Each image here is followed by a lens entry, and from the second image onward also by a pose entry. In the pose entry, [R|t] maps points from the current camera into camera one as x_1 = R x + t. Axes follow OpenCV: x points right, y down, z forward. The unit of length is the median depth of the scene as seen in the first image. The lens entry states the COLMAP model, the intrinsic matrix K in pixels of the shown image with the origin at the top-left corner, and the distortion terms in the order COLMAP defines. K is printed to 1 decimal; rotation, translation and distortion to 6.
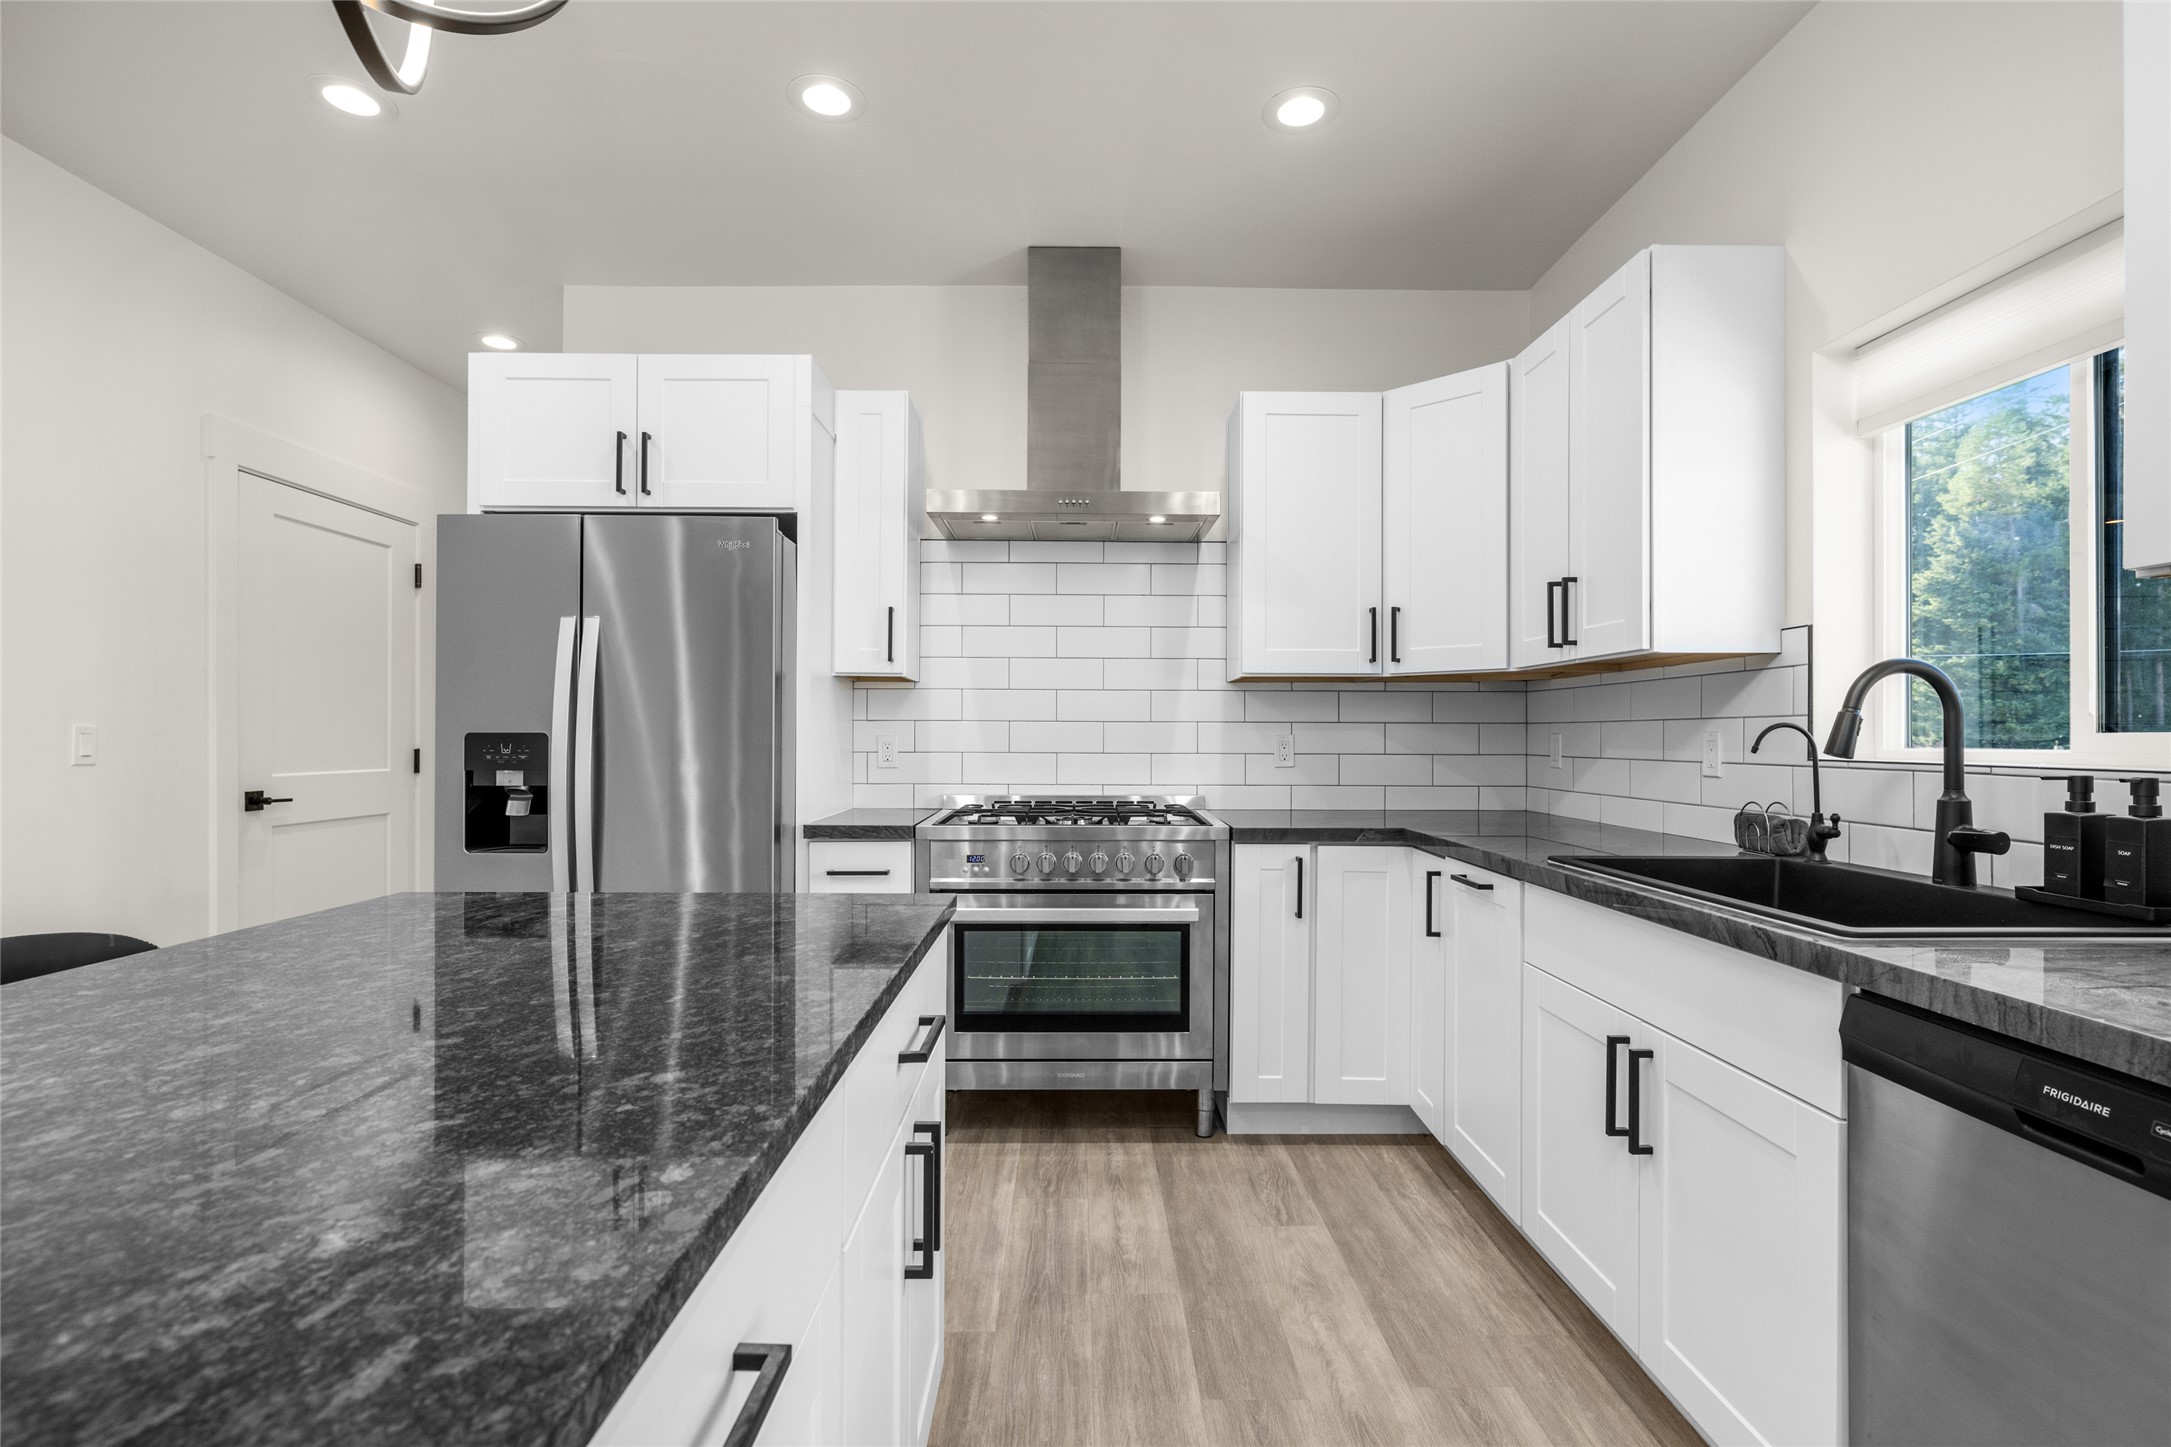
lens RADIAL K [[999.3, 0, 1085.5], [0, 999.3, 723.5], [0, 0, 1]] dist [-0.000071, -0.000026]
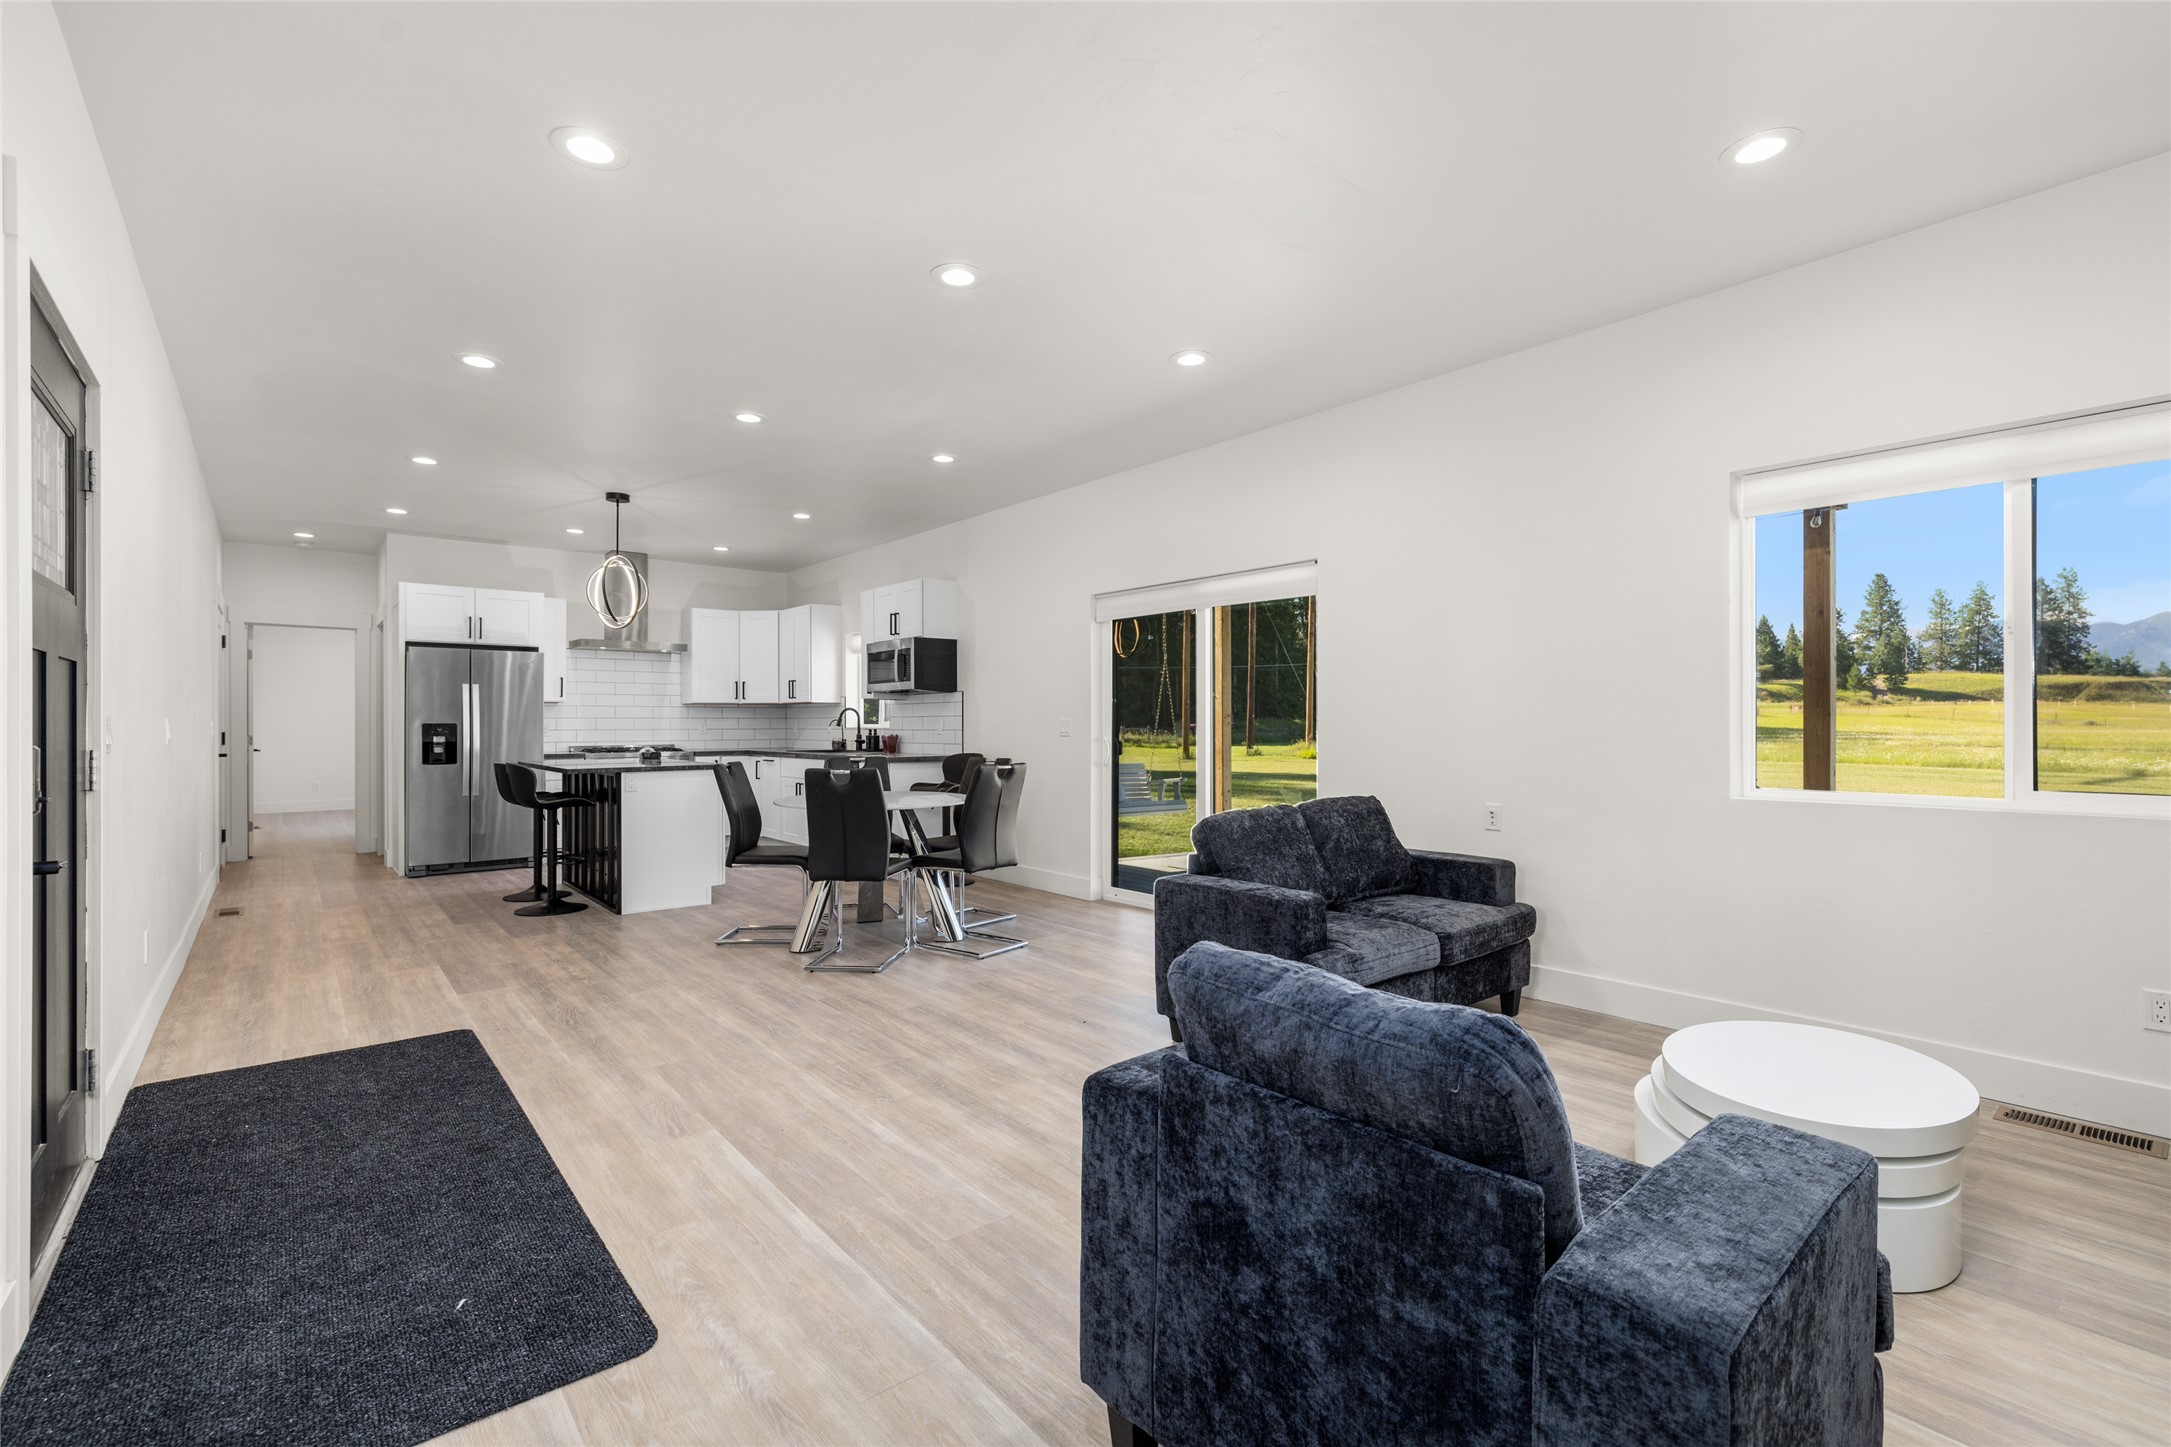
lens RADIAL K [[902.8, 0, 1085.5], [0, 902.8, 723.5], [0, 0, 1]] dist [0.001704, 0.000127]
pose [[0.757491, -0.005087, 0.652826, -0.803596], [-0.006431, 0.999863, 0.015254, -0.039864], [-0.652814, -0.015753, 0.757354, -2.040621]]
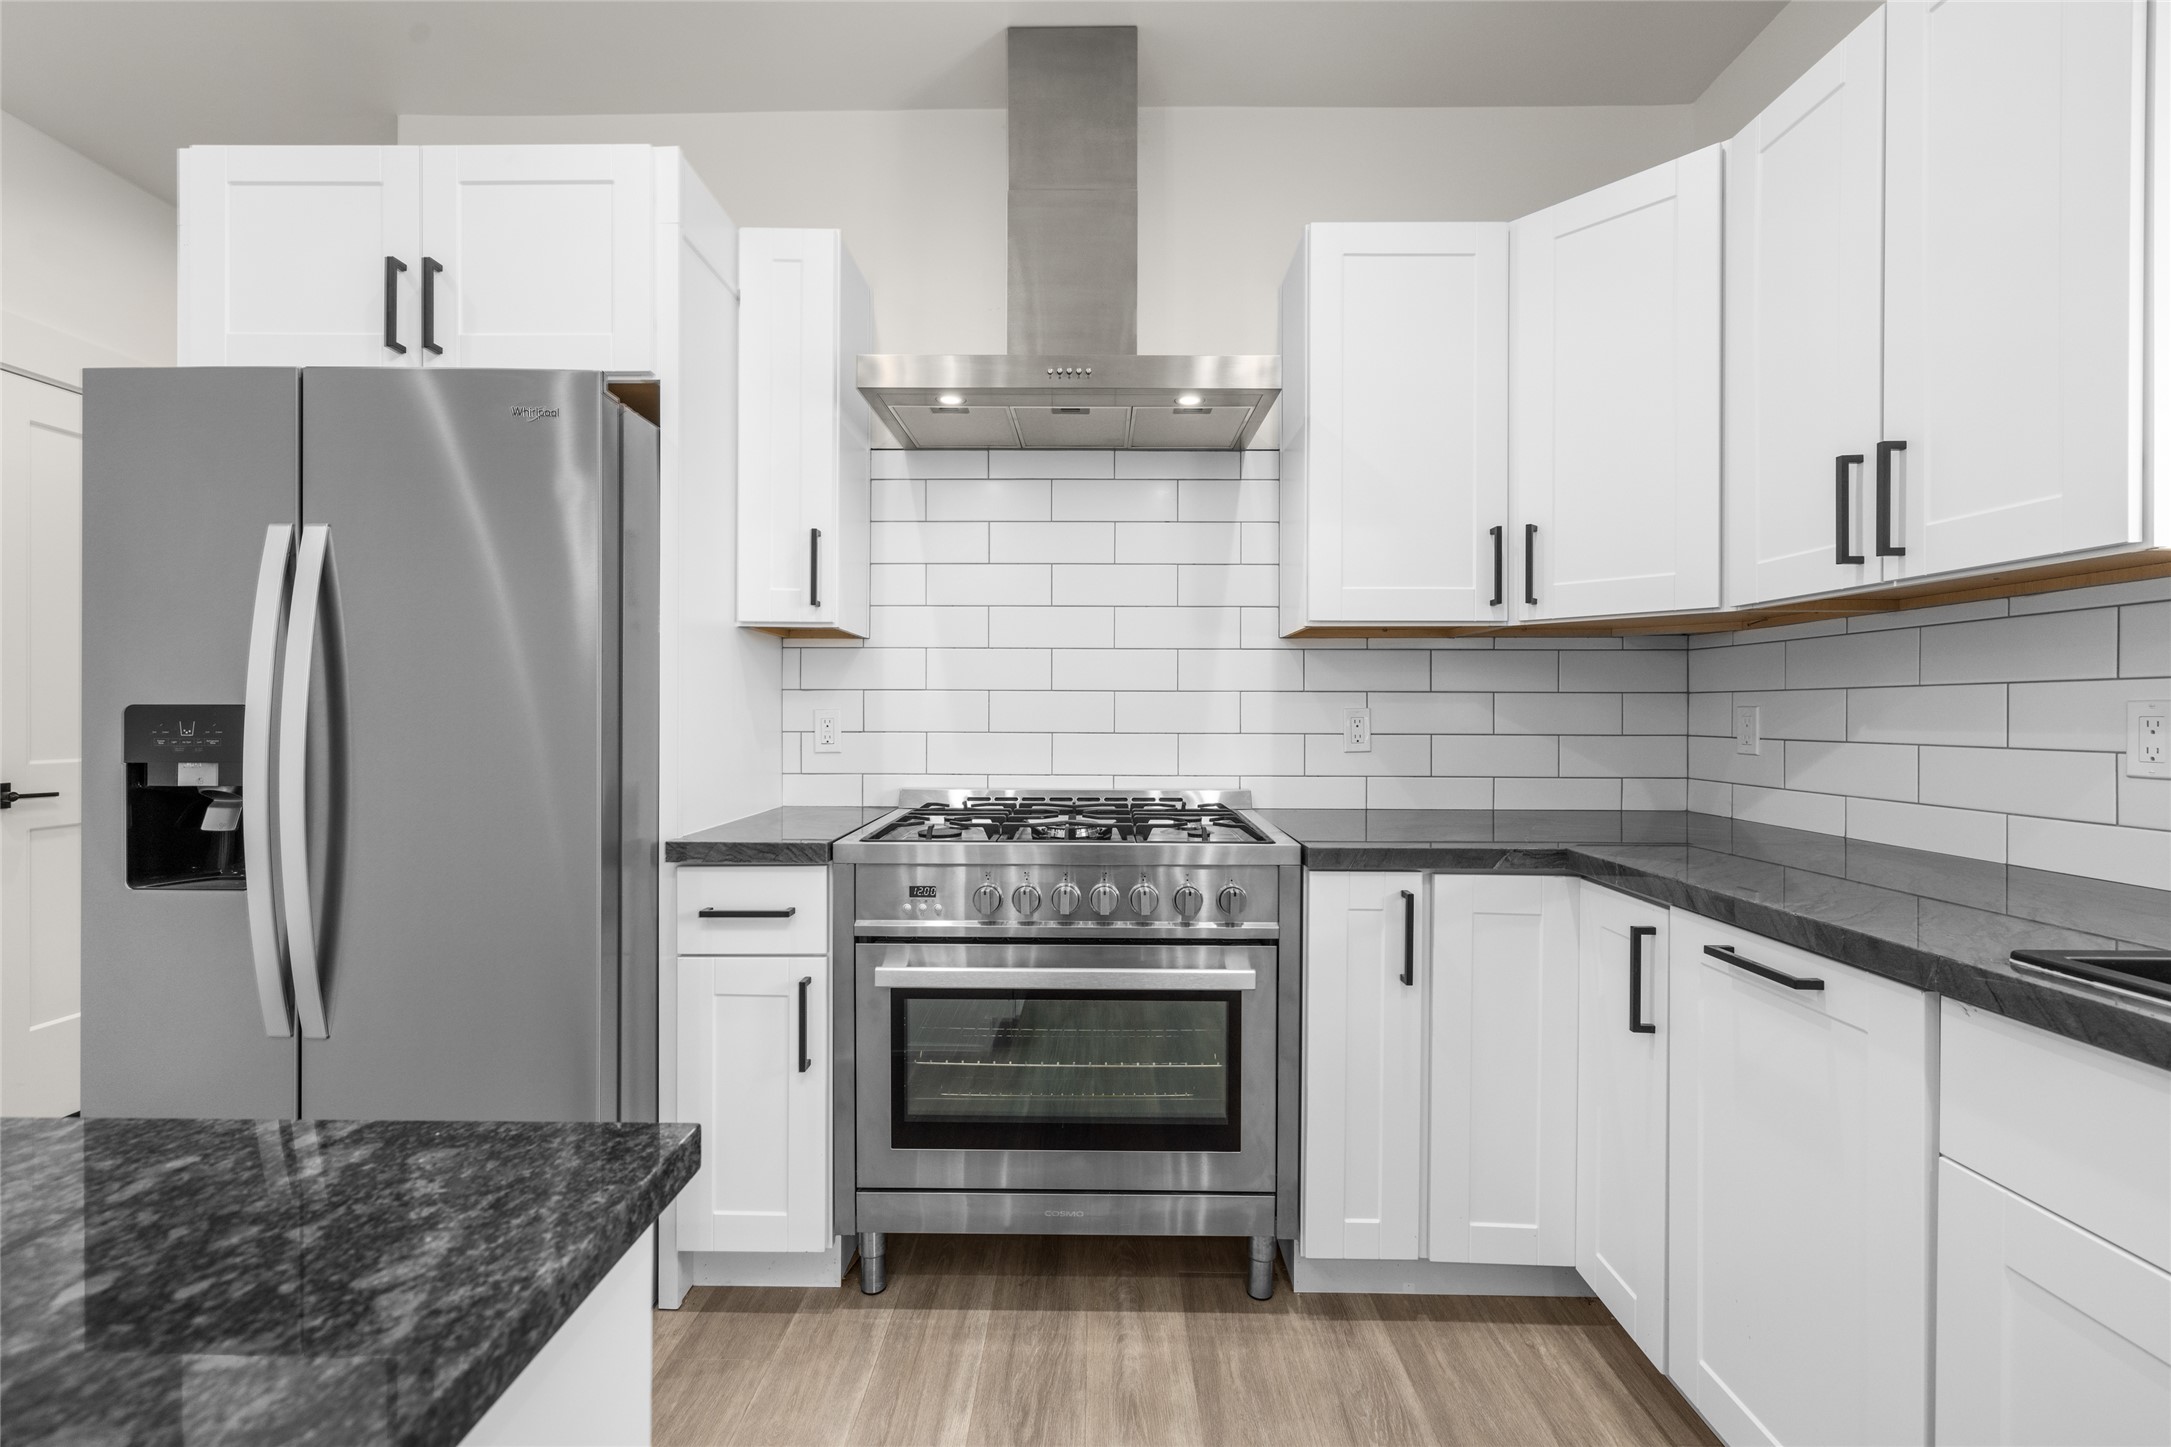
lens RADIAL K [[902.8, 0, 1085.5], [0, 902.8, 723.5], [0, 0, 1]] dist [0.001704, 0.000127]
pose [[0.999794, -0.000637, -0.020302, 0.012489], [0.001145, 0.999686, 0.025048, 0.006652], [0.020280, -0.025066, 0.999480, 0.393790]]
